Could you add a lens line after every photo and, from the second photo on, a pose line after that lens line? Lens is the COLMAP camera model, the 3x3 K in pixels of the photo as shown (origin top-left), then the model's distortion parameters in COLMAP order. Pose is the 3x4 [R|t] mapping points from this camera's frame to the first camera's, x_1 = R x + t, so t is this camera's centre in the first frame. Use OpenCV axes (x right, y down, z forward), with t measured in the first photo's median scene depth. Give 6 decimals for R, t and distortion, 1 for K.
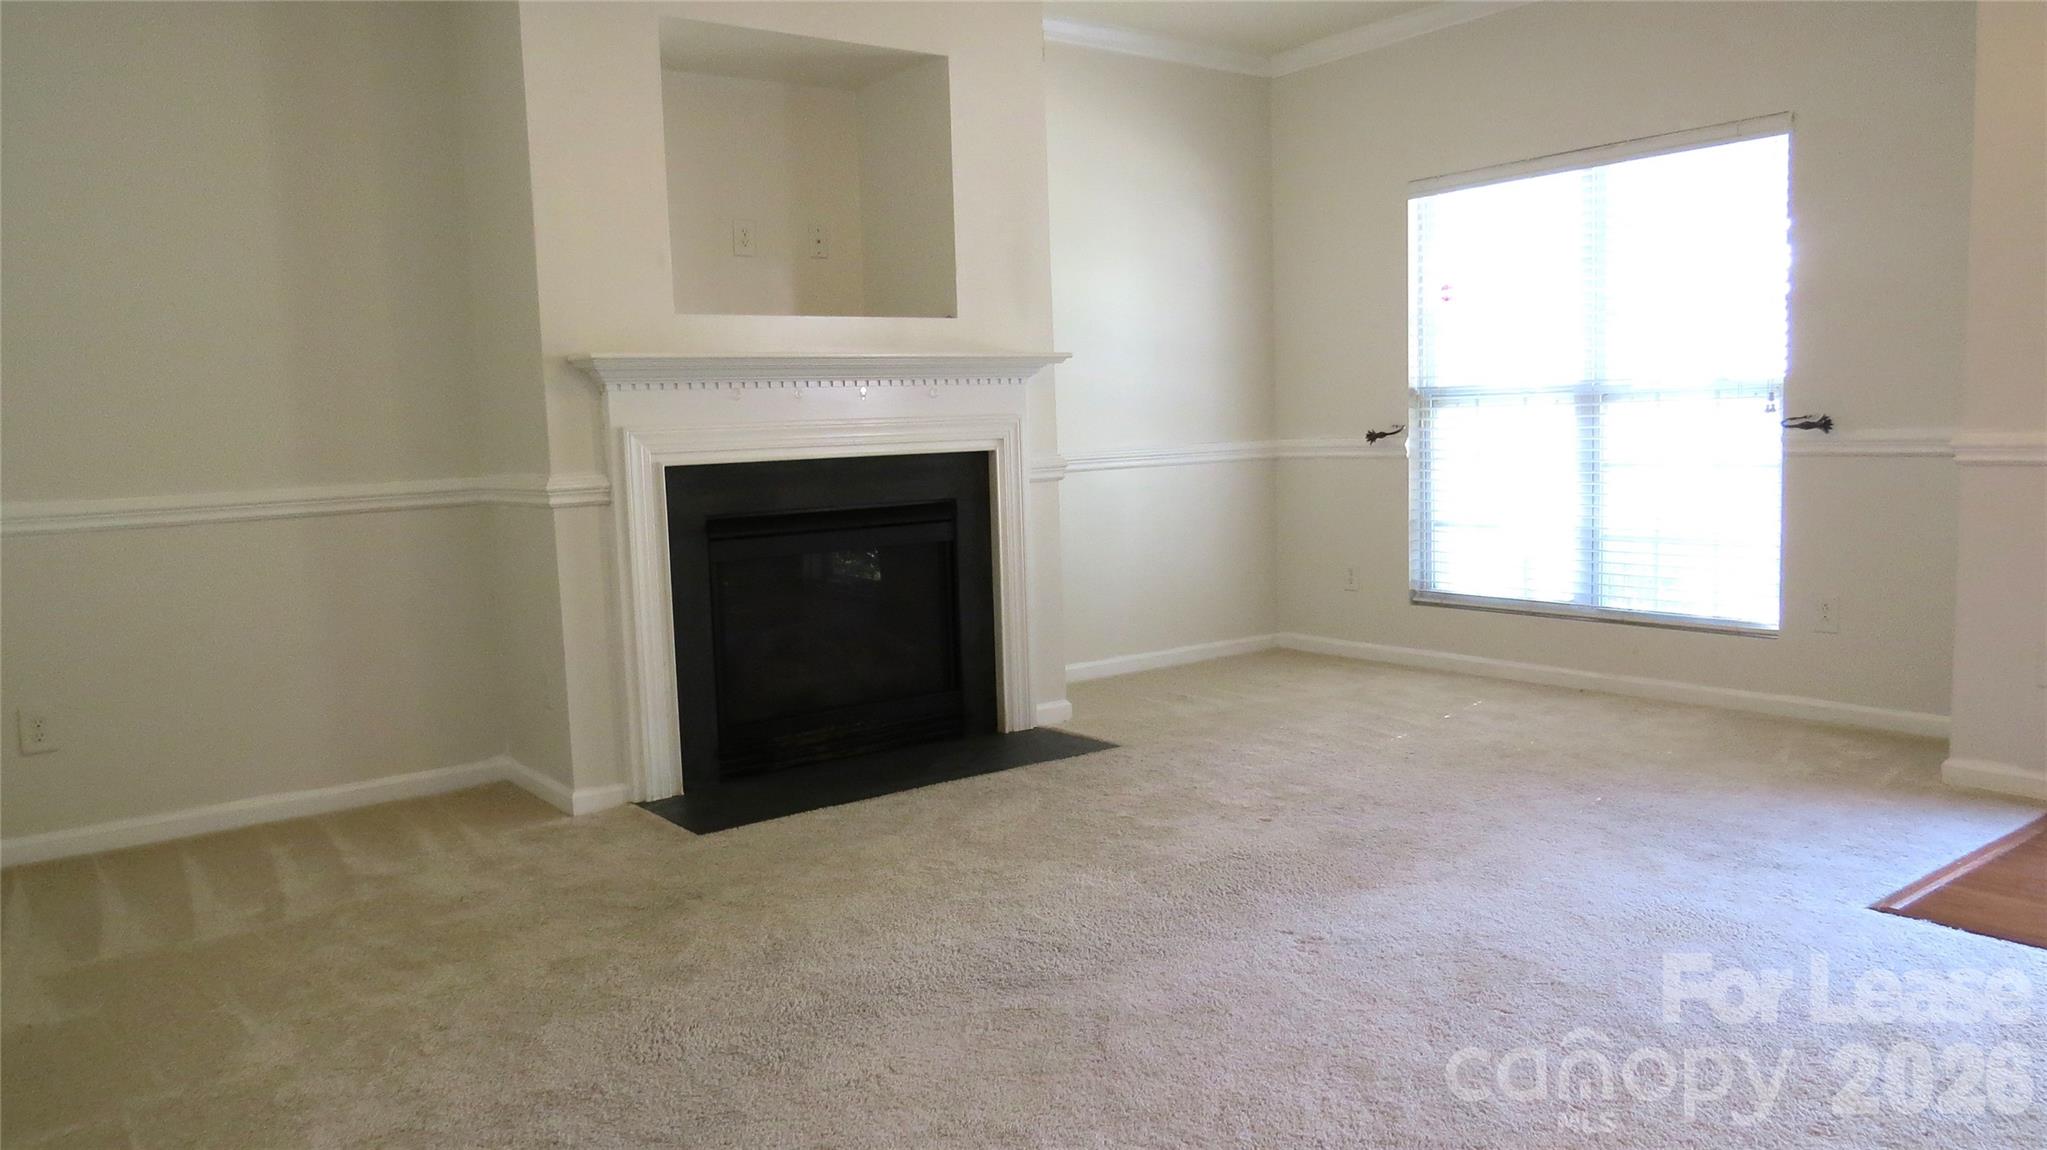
lens RADIAL K [[1468.5, 0, 1020.3], [0, 1468.5, 572.6], [0, 0, 1]] dist [-0.010697, -0.003595]
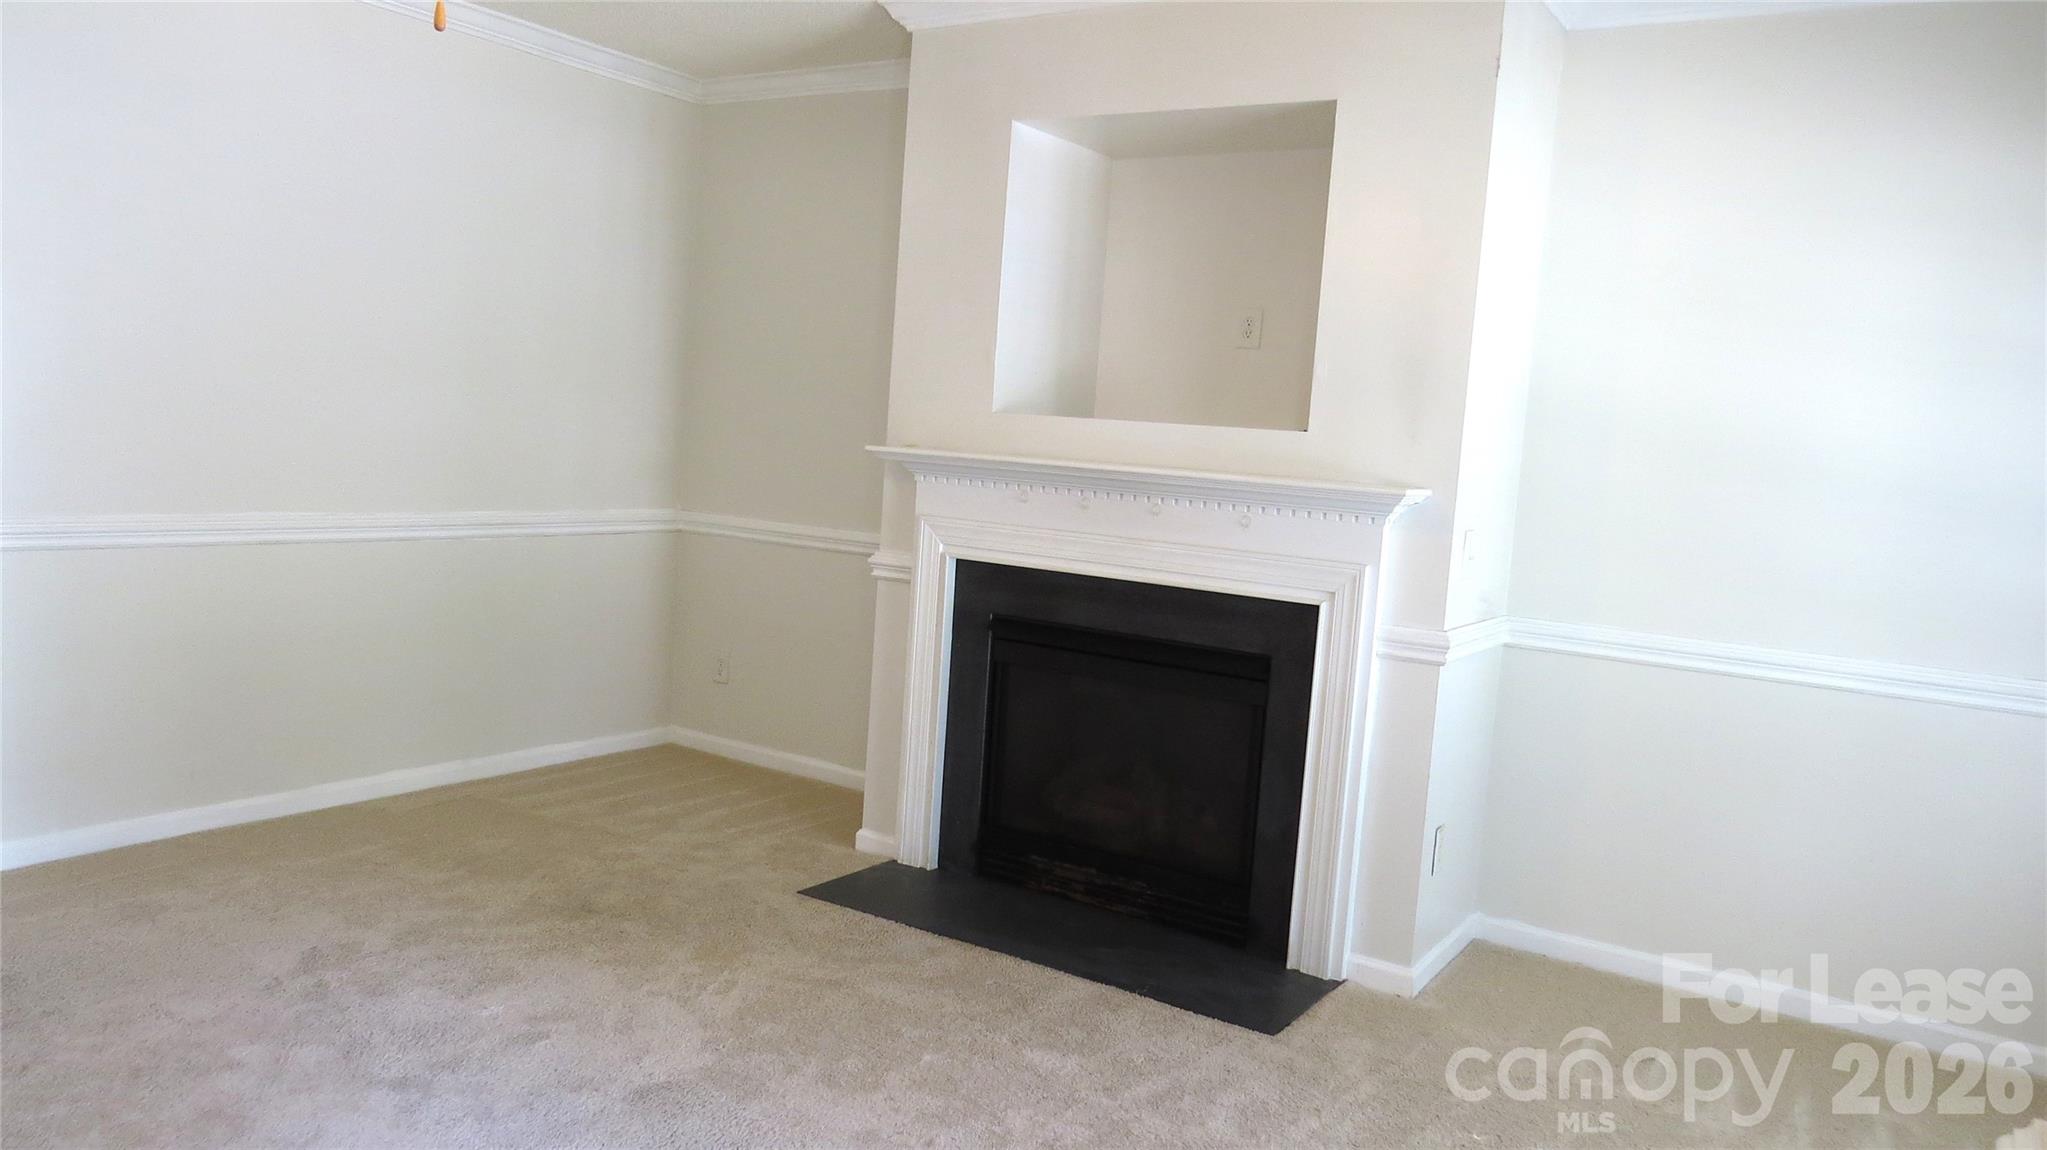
lens RADIAL K [[1468.5, 0, 1012.9], [0, 1468.5, 555.8], [0, 0, 1]] dist [-0.010697, -0.003595]
pose [[0.327991, 0.142420, -0.933884, 0.748900], [-0.169336, 0.981422, 0.090197, -0.176149], [0.929380, 0.128556, 0.346014, 0.683011]]
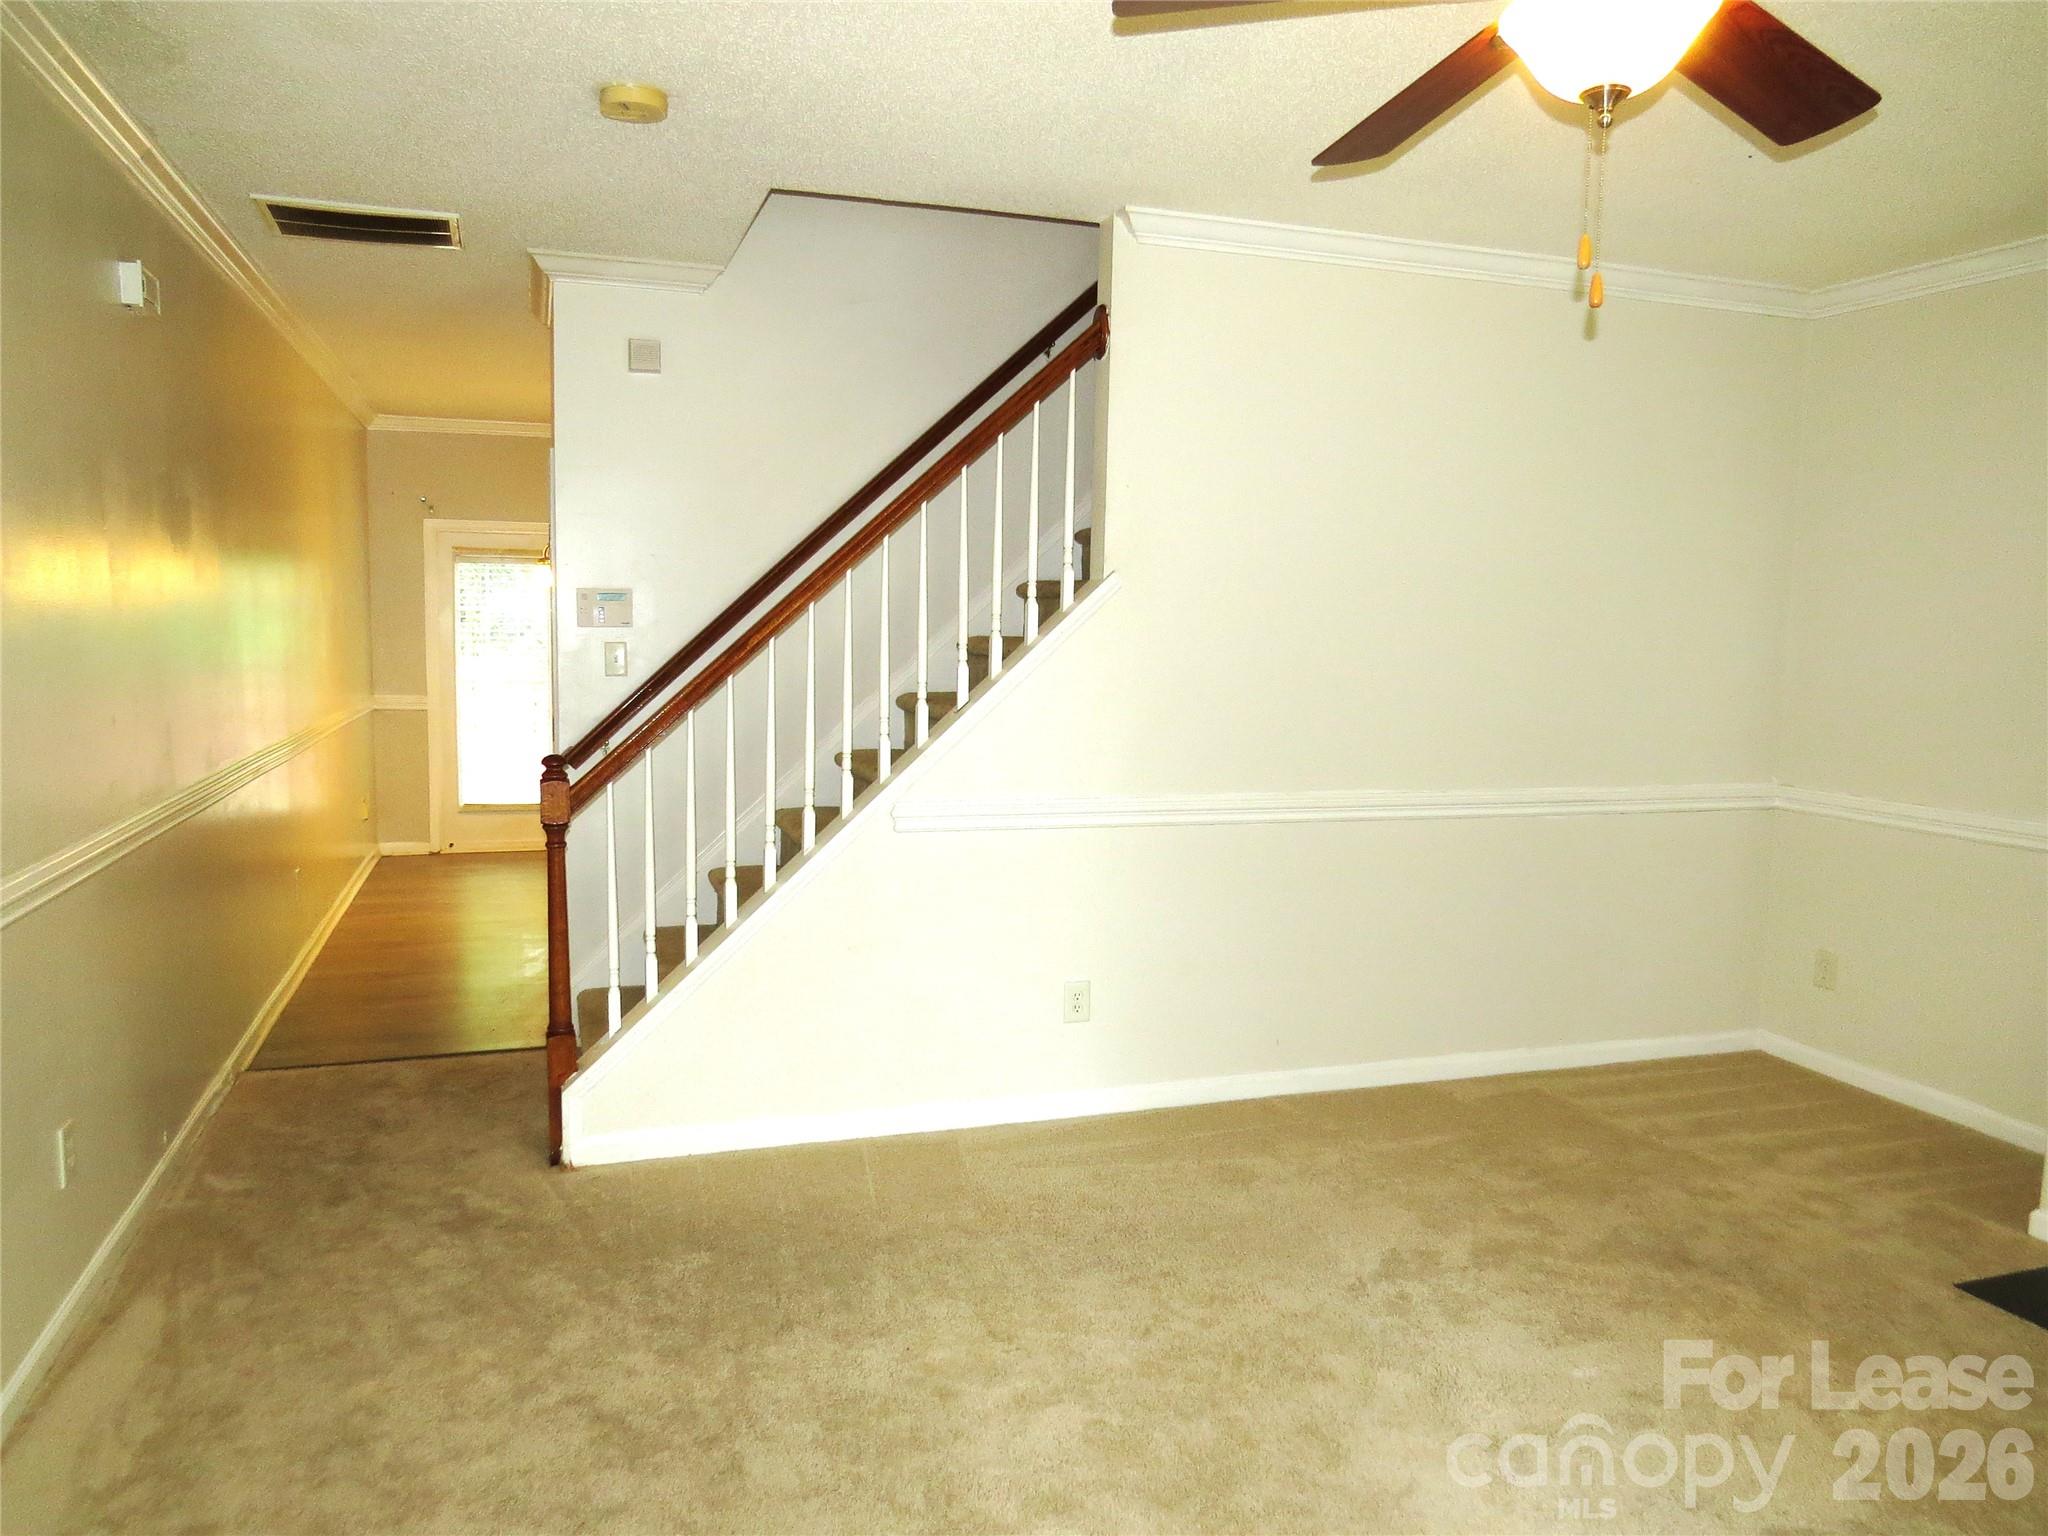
lens RADIAL K [[1476.9, 0, 1038.0], [0, 1476.9, 765.6], [0, 0, 1]] dist [-0.010366, -0.000644]
pose [[-0.310378, 0.129584, -0.941740, 0.670113], [-0.101623, 0.980465, 0.168406, -0.197389], [0.945166, 0.147971, -0.291146, 0.641180]]
